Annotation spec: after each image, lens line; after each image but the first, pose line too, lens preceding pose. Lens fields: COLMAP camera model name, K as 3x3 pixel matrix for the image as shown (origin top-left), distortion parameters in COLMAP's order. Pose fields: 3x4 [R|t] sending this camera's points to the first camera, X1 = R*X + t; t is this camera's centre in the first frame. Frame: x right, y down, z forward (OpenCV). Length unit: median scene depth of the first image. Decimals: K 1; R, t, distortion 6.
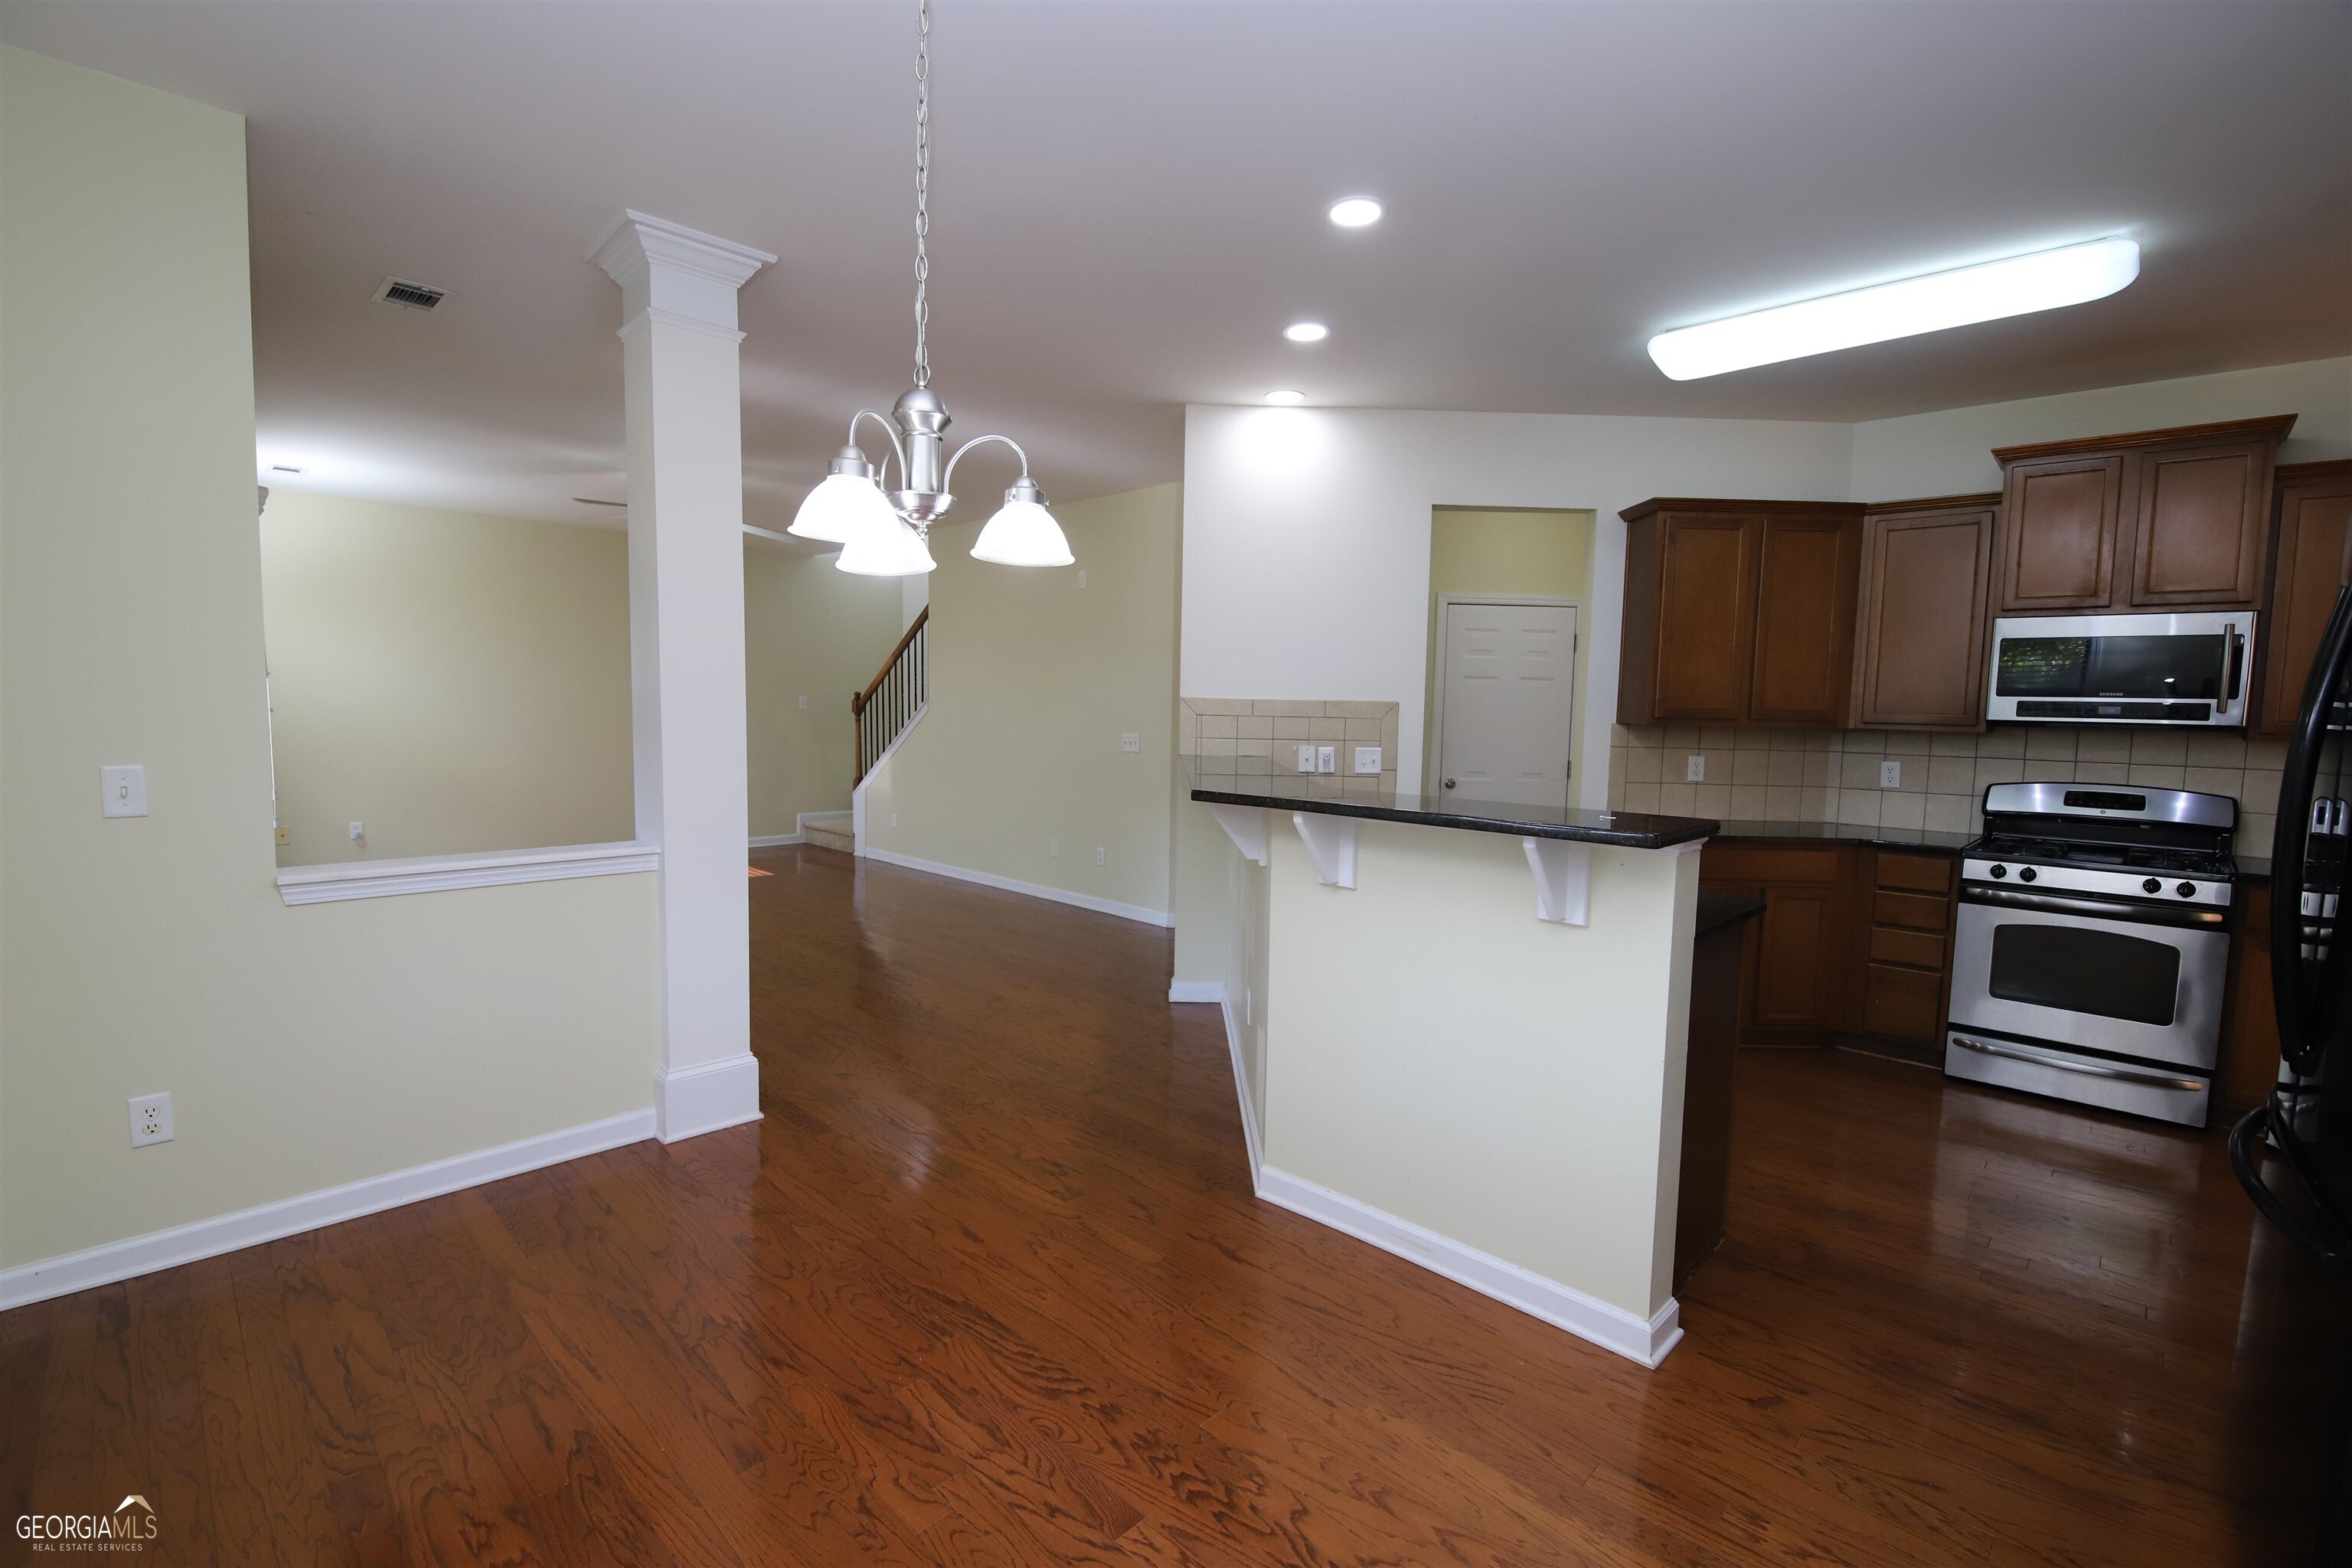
lens RADIAL K [[1031.5, 0, 1186.1], [0, 1031.5, 794.0], [0, 0, 1]] dist [-0.001035, -0.010348]
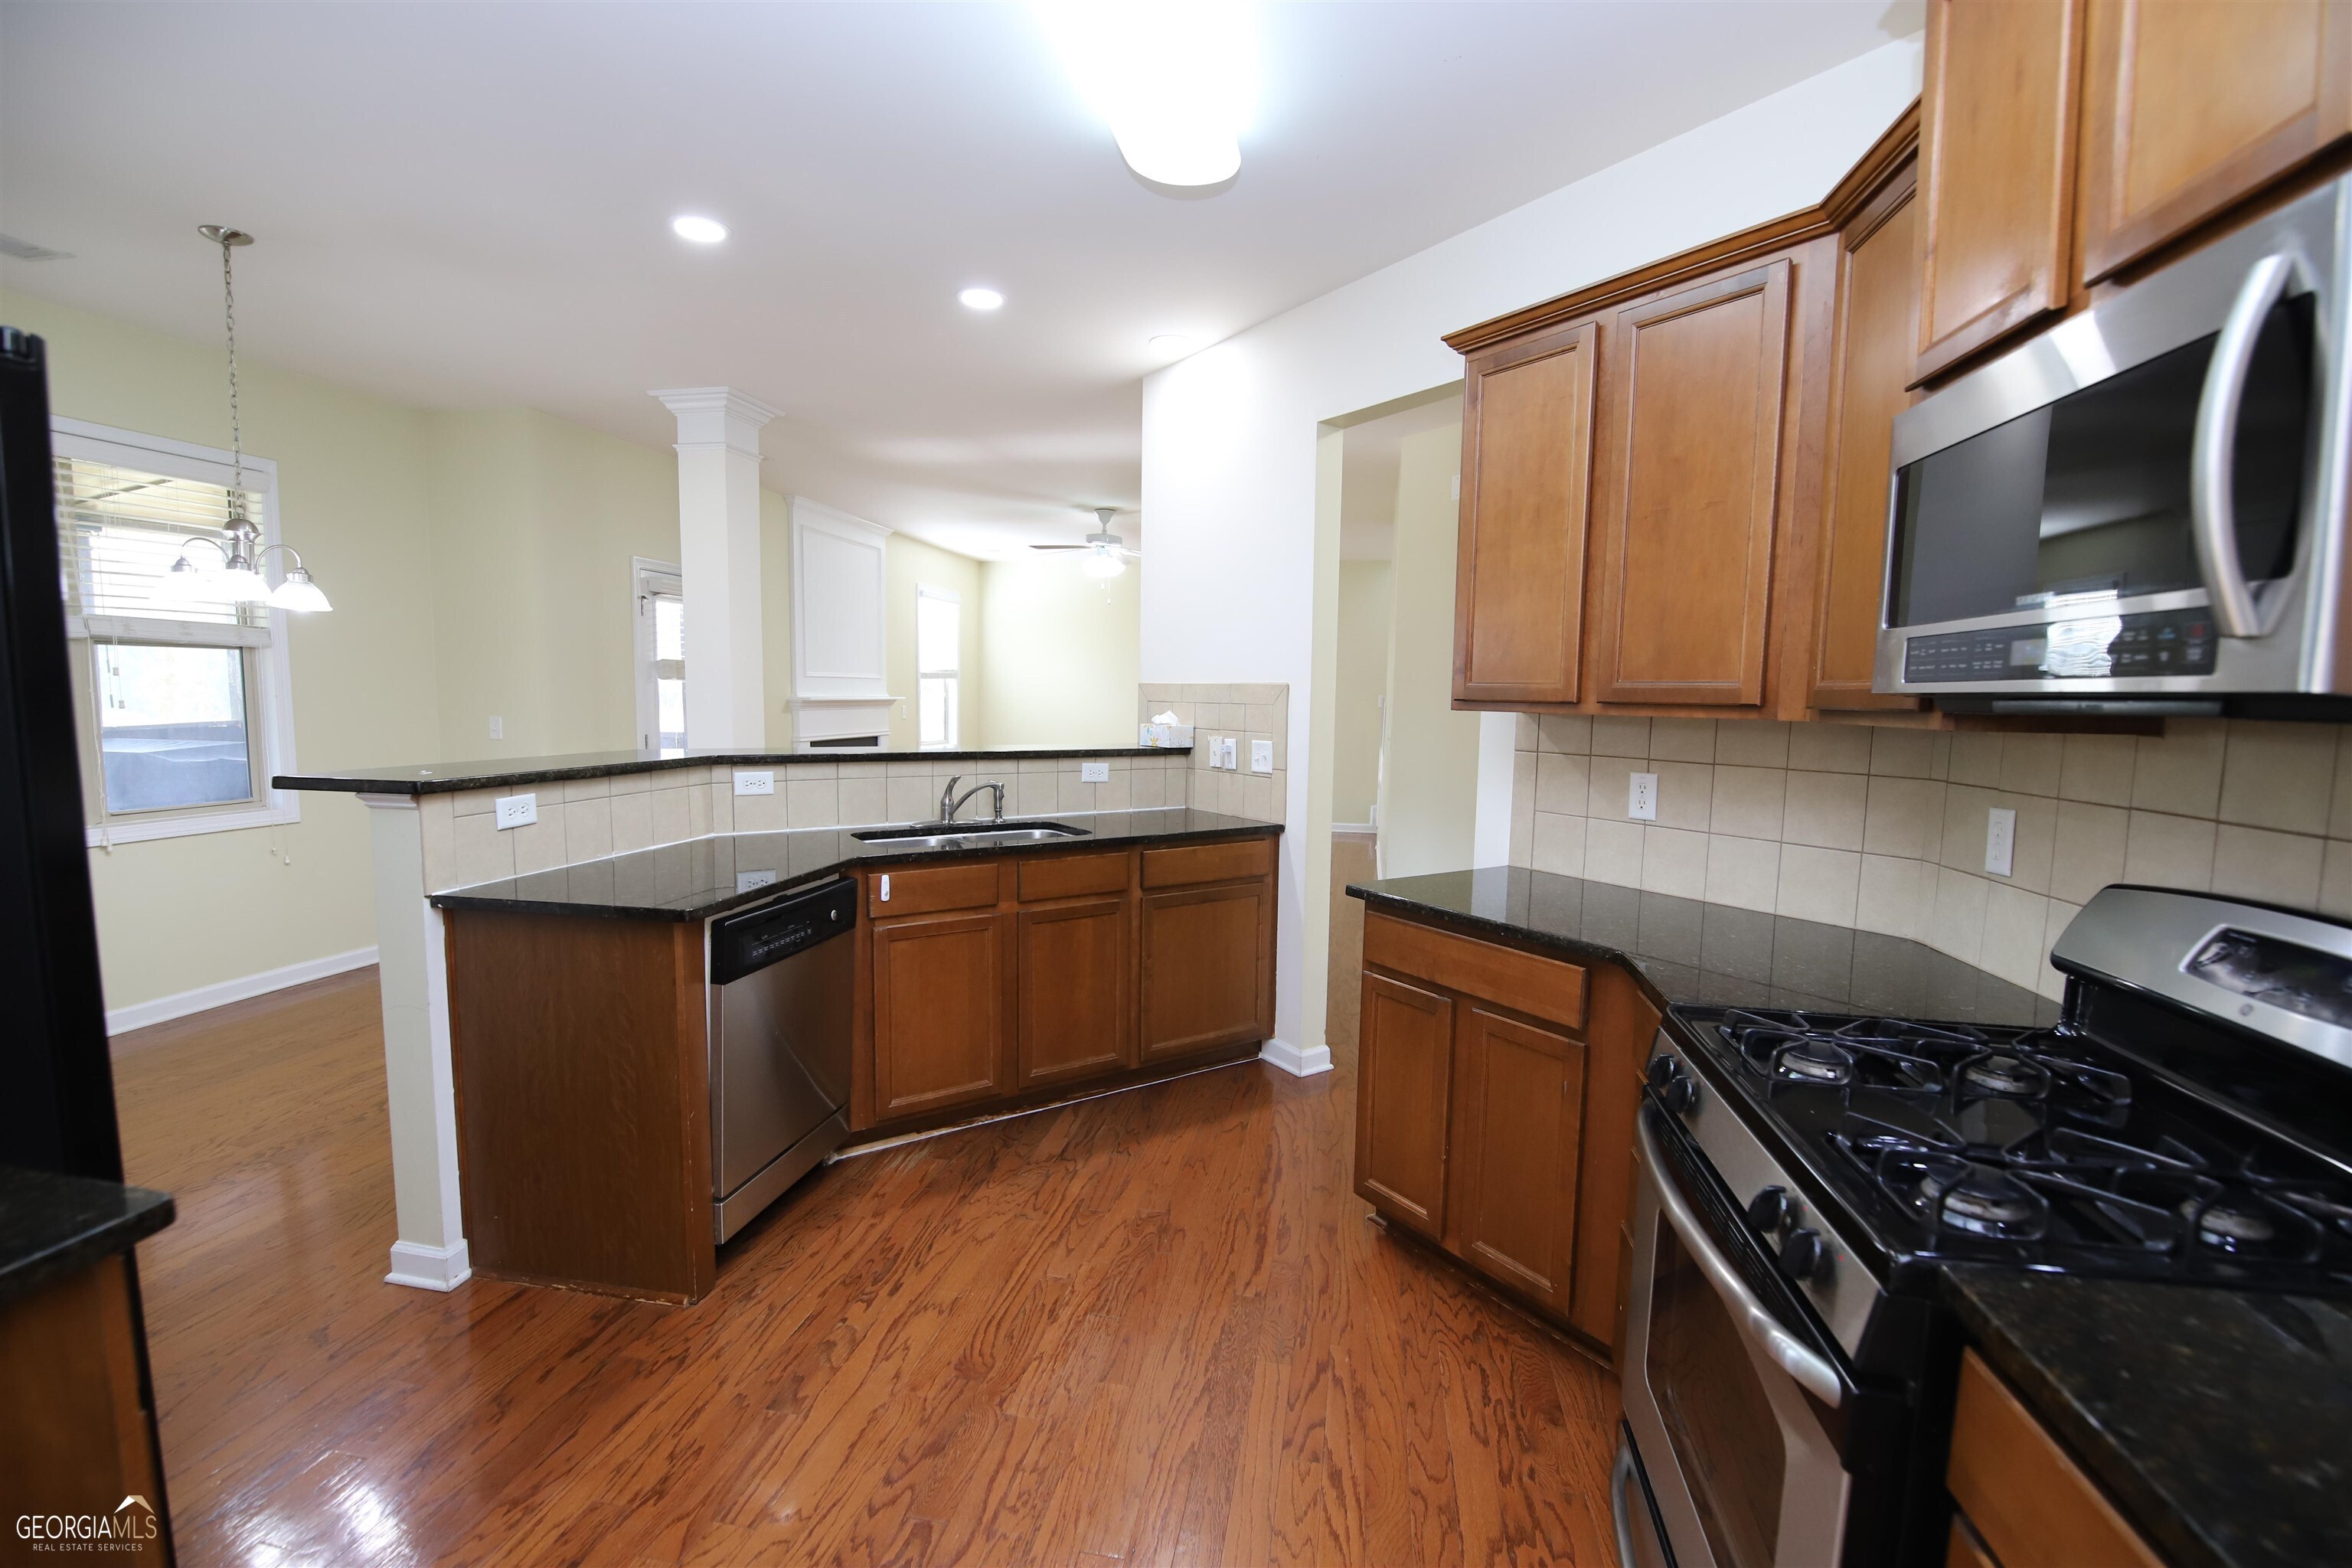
lens RADIAL K [[1031.5, 0, 1186.1], [0, 1031.5, 794.0], [0, 0, 1]] dist [-0.001035, -0.010348]
pose [[0.535982, 0.070397, -0.841289, 0.828012], [-0.076530, 0.996466, 0.034625, -0.026247], [0.840754, 0.045826, 0.539475, 0.516342]]
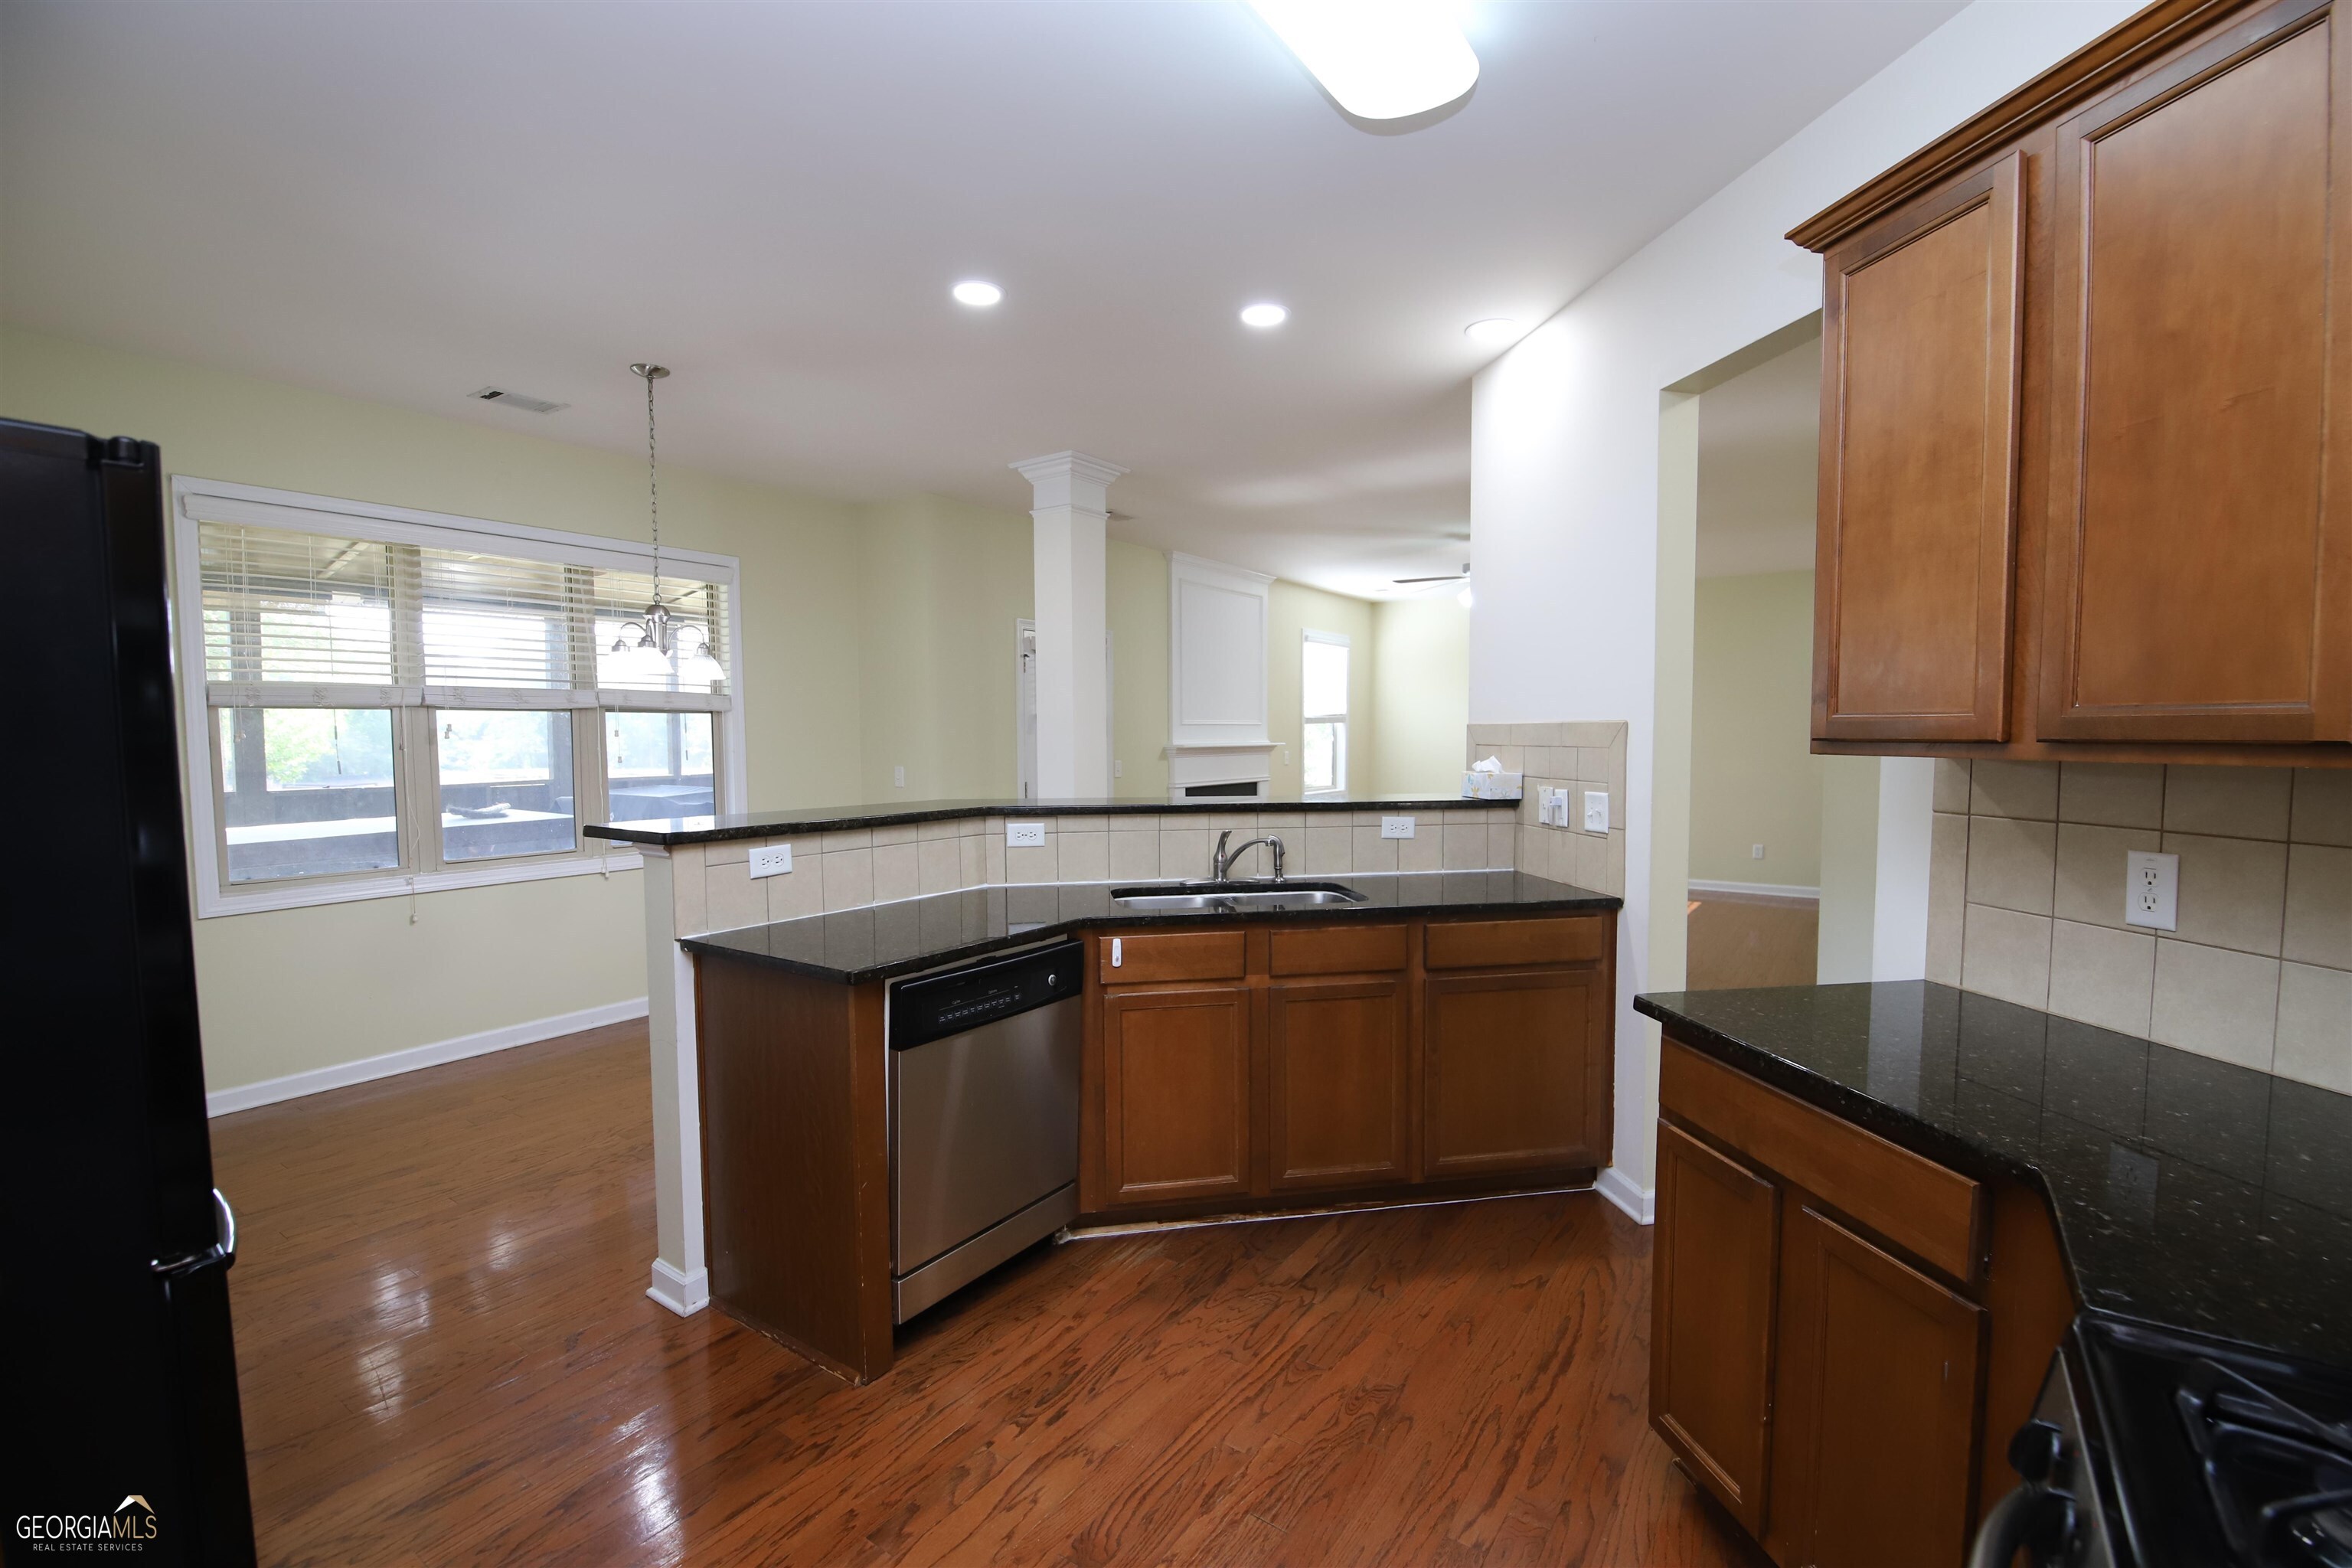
lens RADIAL K [[1031.5, 0, 1186.1], [0, 1031.5, 794.0], [0, 0, 1]] dist [-0.001035, -0.010348]
pose [[0.147126, 0.036896, -0.988429, 0.782885], [-0.076334, 0.996747, 0.025844, -0.040381], [0.986168, 0.071648, 0.149464, 0.647682]]
